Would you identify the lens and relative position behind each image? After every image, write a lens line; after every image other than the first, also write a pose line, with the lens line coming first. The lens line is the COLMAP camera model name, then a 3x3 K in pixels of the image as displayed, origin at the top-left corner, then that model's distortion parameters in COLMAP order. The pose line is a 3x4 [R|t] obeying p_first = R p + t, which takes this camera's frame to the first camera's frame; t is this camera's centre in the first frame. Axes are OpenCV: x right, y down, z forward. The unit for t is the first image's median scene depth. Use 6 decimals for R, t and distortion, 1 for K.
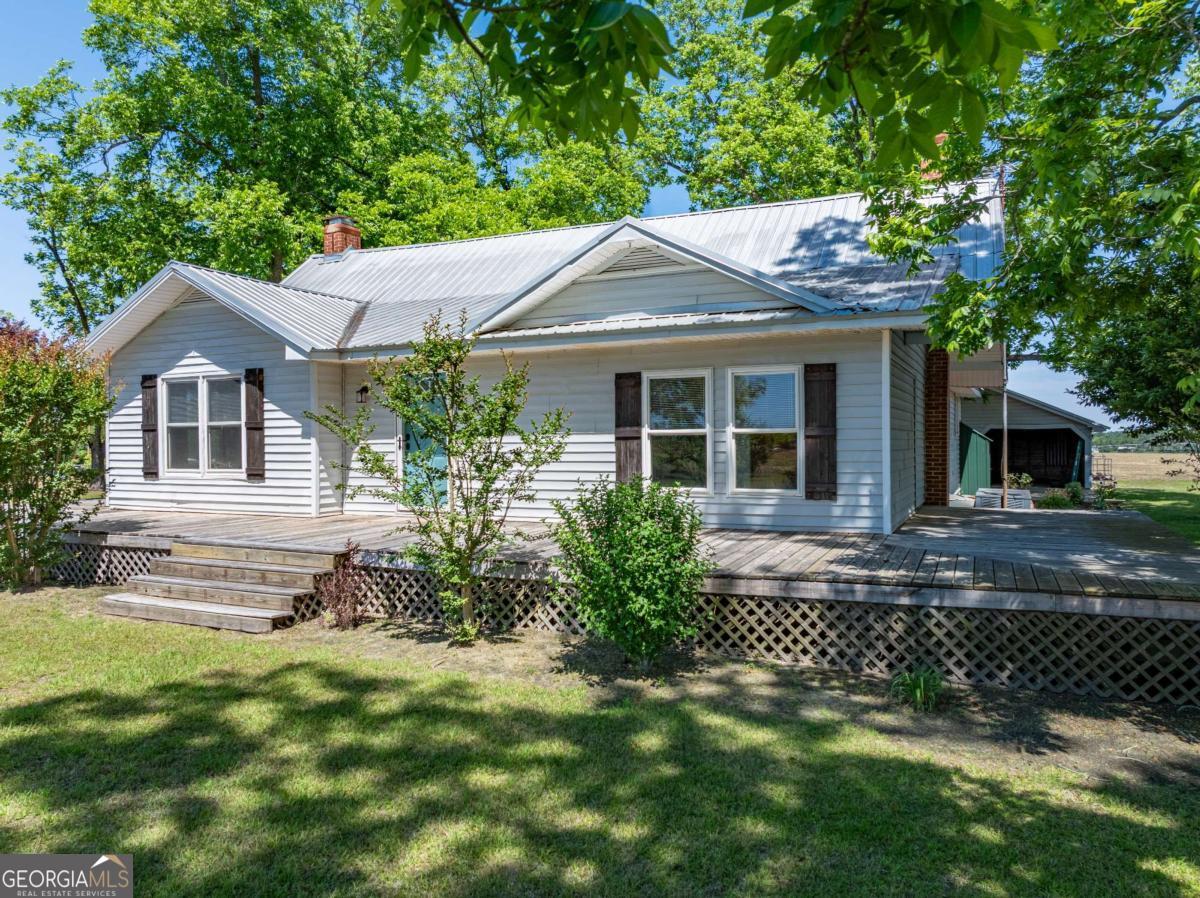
lens RADIAL K [[849.2, 0, 619.9], [0, 849.2, 449.0], [0, 0, 1]] dist [-0.040174, -0.000649]
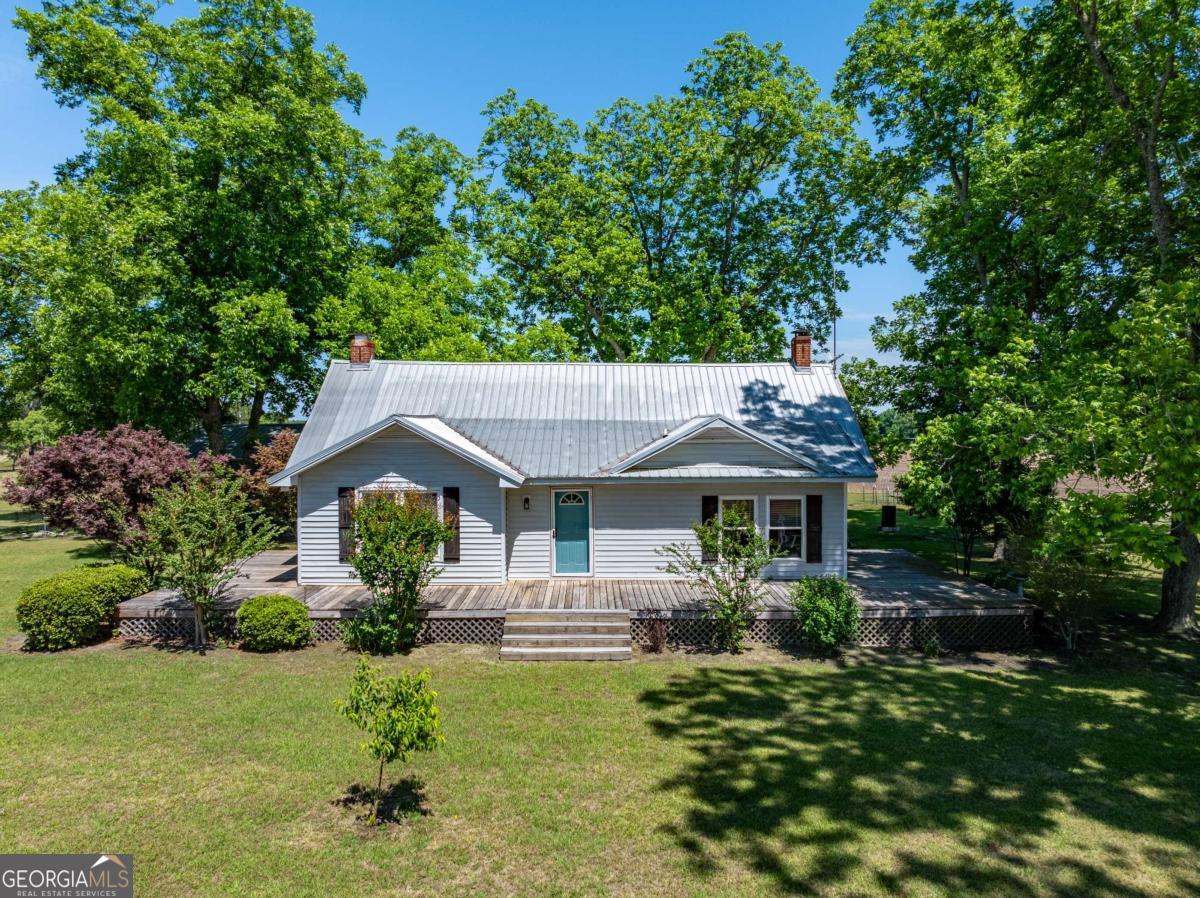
lens RADIAL K [[853.8, 0, 599.5], [0, 853.8, 431.0], [0, 0, 1]] dist [-0.019146, -0.001084]
pose [[0.910077, -0.000023, 0.414439, -0.985636], [0.000912, 0.999998, -0.001947, -0.230293], [-0.414438, 0.002150, 0.910075, -0.581685]]
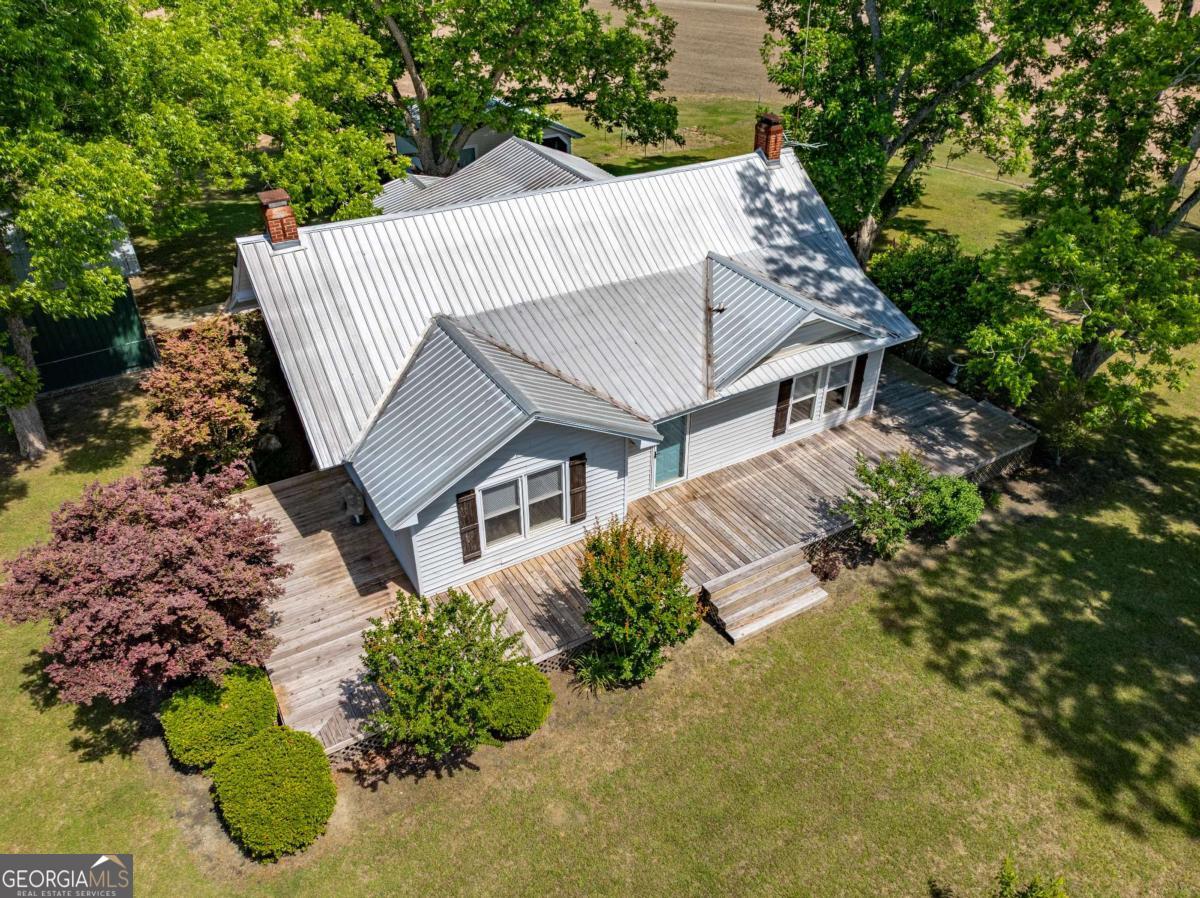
lens RADIAL K [[853.8, 0, 599.5], [0, 853.8, 431.0], [0, 0, 1]] dist [-0.019146, -0.001084]
pose [[0.574372, -0.452426, 0.682208, -1.558117], [0.002822, 0.834479, 0.551033, -1.021463], [-0.818590, -0.314572, 0.480578, 0.418623]]
